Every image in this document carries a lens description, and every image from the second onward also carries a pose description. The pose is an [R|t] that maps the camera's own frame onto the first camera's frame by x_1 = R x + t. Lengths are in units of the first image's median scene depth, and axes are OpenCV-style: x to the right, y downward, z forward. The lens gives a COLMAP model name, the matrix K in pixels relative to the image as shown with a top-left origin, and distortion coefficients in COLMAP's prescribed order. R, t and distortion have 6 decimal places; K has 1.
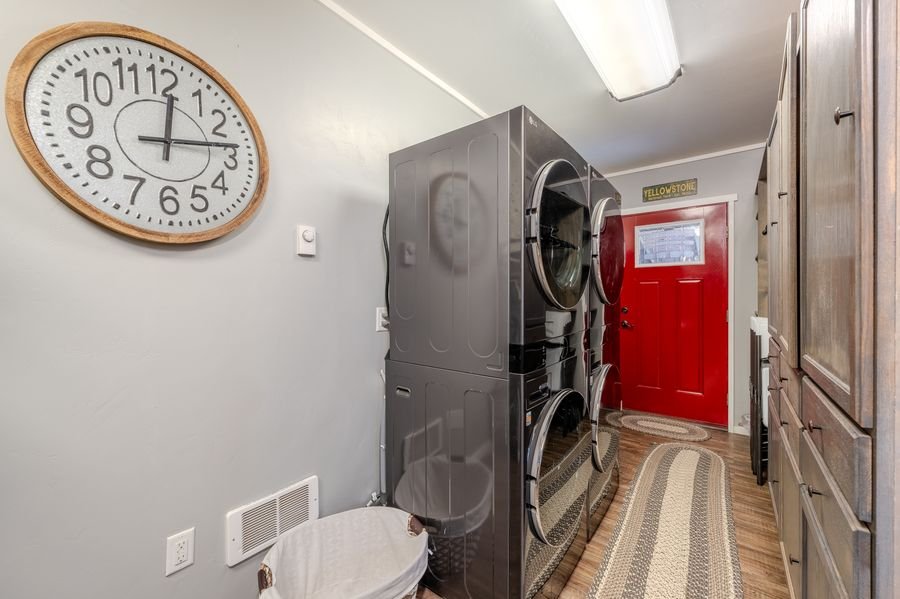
lens RADIAL K [[358.9, 0, 452.3], [0, 358.9, 298.3], [0, 0, 1]] dist [0.000825, 0.000184]
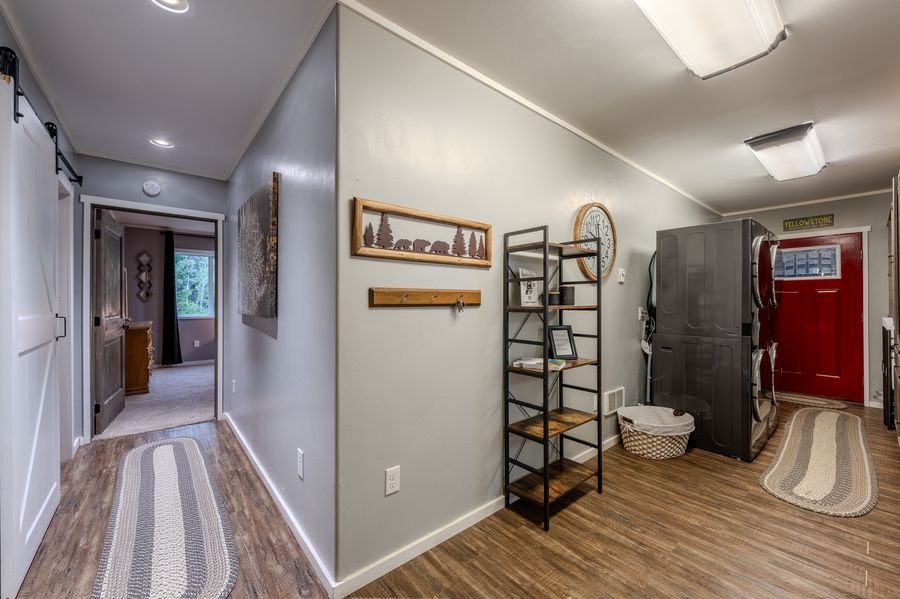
lens RADIAL K [[352.3, 0, 446.3], [0, 352.3, 299.4], [0, 0, 1]] dist [-0.003695, -0.000315]
pose [[0.976120, 0.002545, -0.217216, -0.492565], [-0.005465, 0.999903, -0.012842, 0.006944], [0.217162, 0.013722, 0.976039, -0.648412]]
